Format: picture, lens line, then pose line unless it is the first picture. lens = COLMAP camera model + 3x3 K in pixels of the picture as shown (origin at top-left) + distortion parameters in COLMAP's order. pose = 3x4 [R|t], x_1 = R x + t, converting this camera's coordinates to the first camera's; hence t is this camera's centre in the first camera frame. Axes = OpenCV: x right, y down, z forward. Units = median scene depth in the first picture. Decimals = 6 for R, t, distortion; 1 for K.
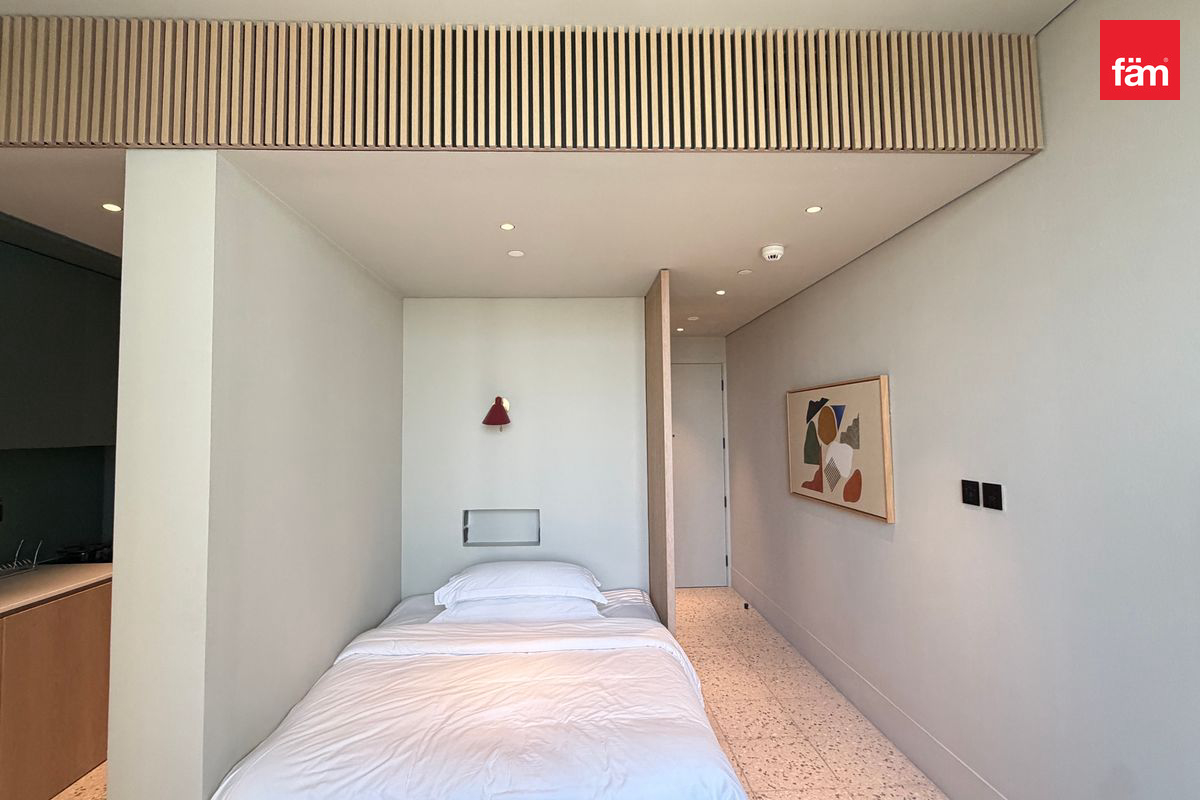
lens RADIAL K [[565.6, 0, 597.0], [0, 565.6, 399.6], [0, 0, 1]] dist [-0.001154, -0.000584]
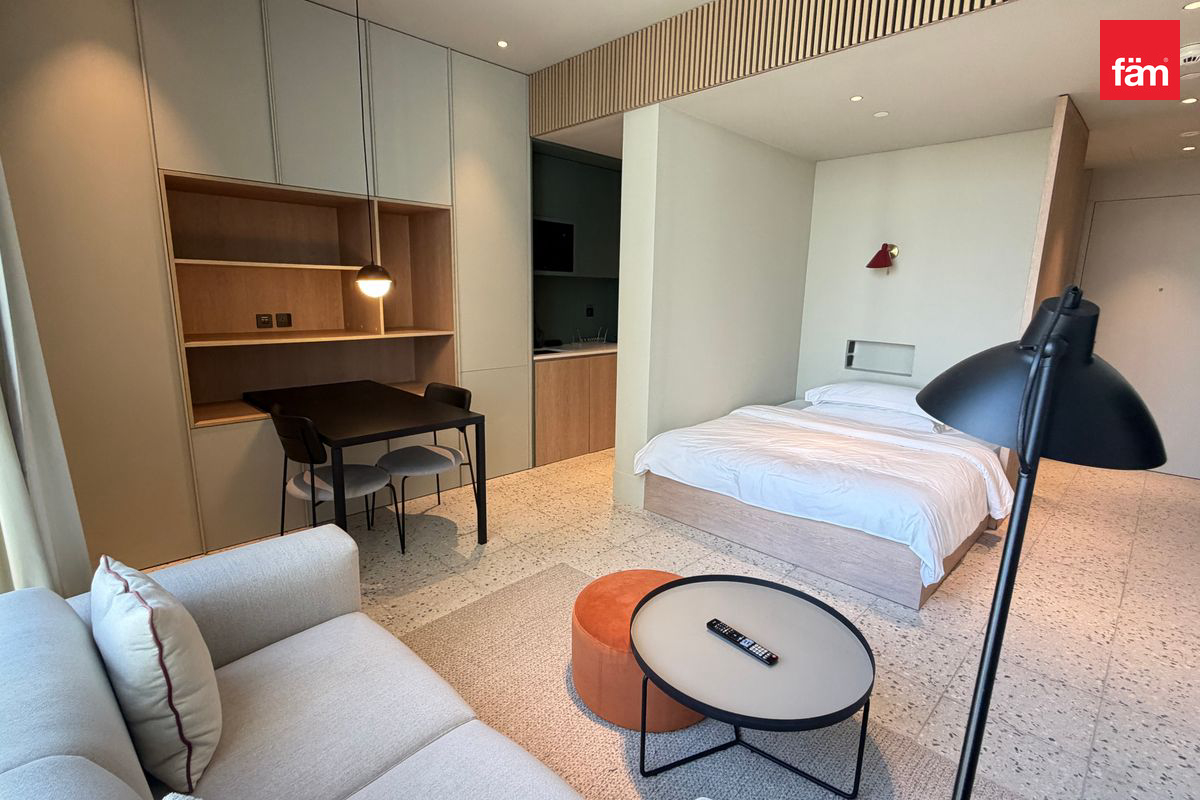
lens RADIAL K [[565.6, 0, 597.6], [0, 565.6, 399.1], [0, 0, 1]] dist [-0.001154, -0.000584]
pose [[0.666368, 0.166867, -0.726711, 0.518173], [0.012310, 0.972041, 0.234488, 0.041797], [0.745521, -0.165201, 0.645683, -0.364086]]
